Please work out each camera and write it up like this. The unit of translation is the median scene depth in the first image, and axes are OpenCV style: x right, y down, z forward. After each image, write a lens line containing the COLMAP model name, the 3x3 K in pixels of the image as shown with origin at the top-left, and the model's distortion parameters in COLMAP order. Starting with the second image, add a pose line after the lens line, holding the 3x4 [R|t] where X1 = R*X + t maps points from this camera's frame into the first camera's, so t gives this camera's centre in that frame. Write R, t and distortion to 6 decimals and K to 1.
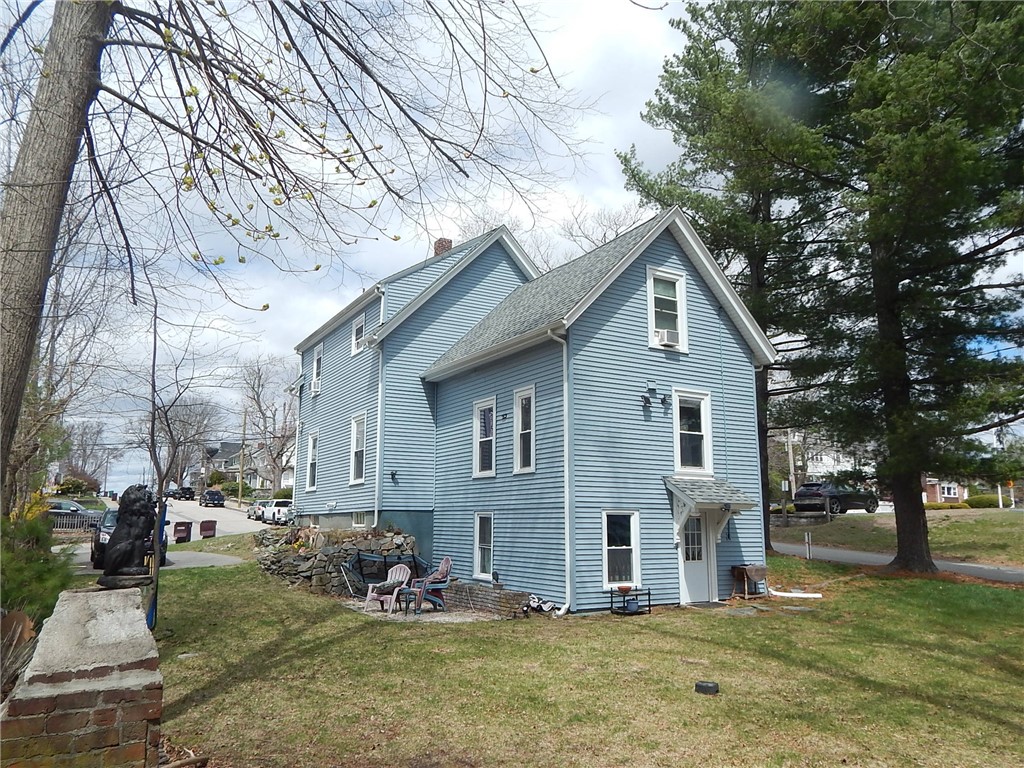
lens RADIAL K [[755.8, 0, 512.0], [0, 755.8, 384.0], [0, 0, 1]] dist [-0.034705, -0.000360]
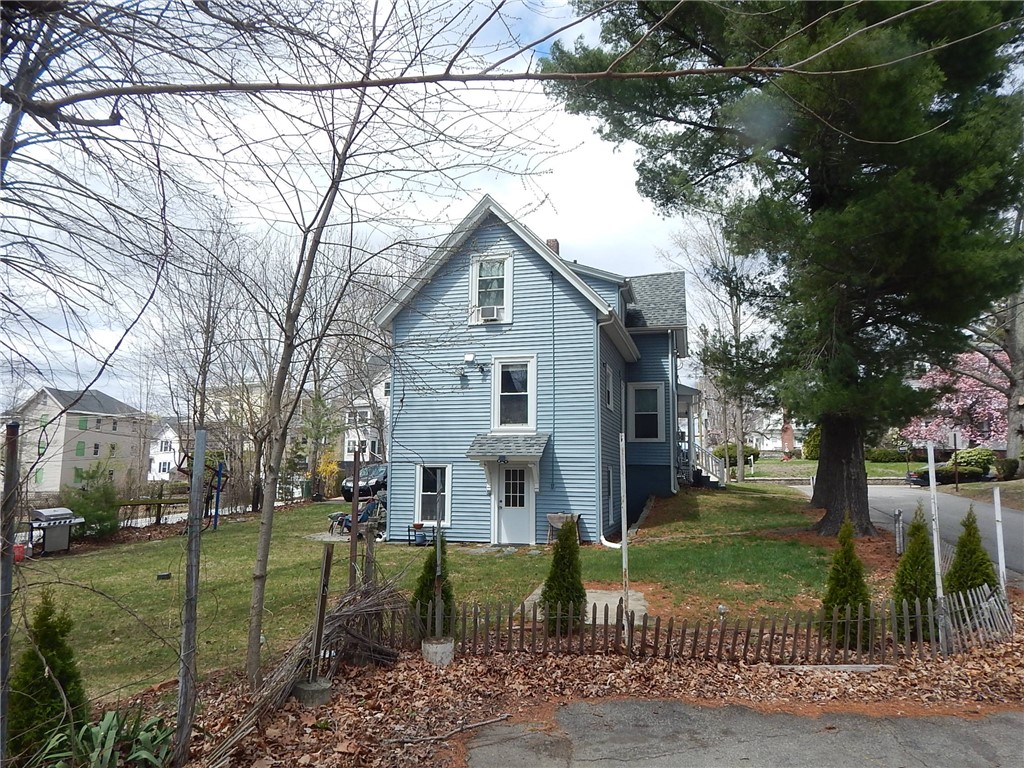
lens RADIAL K [[698.1, 0, 512.0], [0, 698.1, 384.0], [0, 0, 1]] dist [0.002912, 0.000644]
pose [[0.708716, -0.099055, -0.698506, 0.967188], [0.127005, 0.991832, -0.011791, 0.062830], [0.693968, -0.080357, 0.715507, 0.259278]]
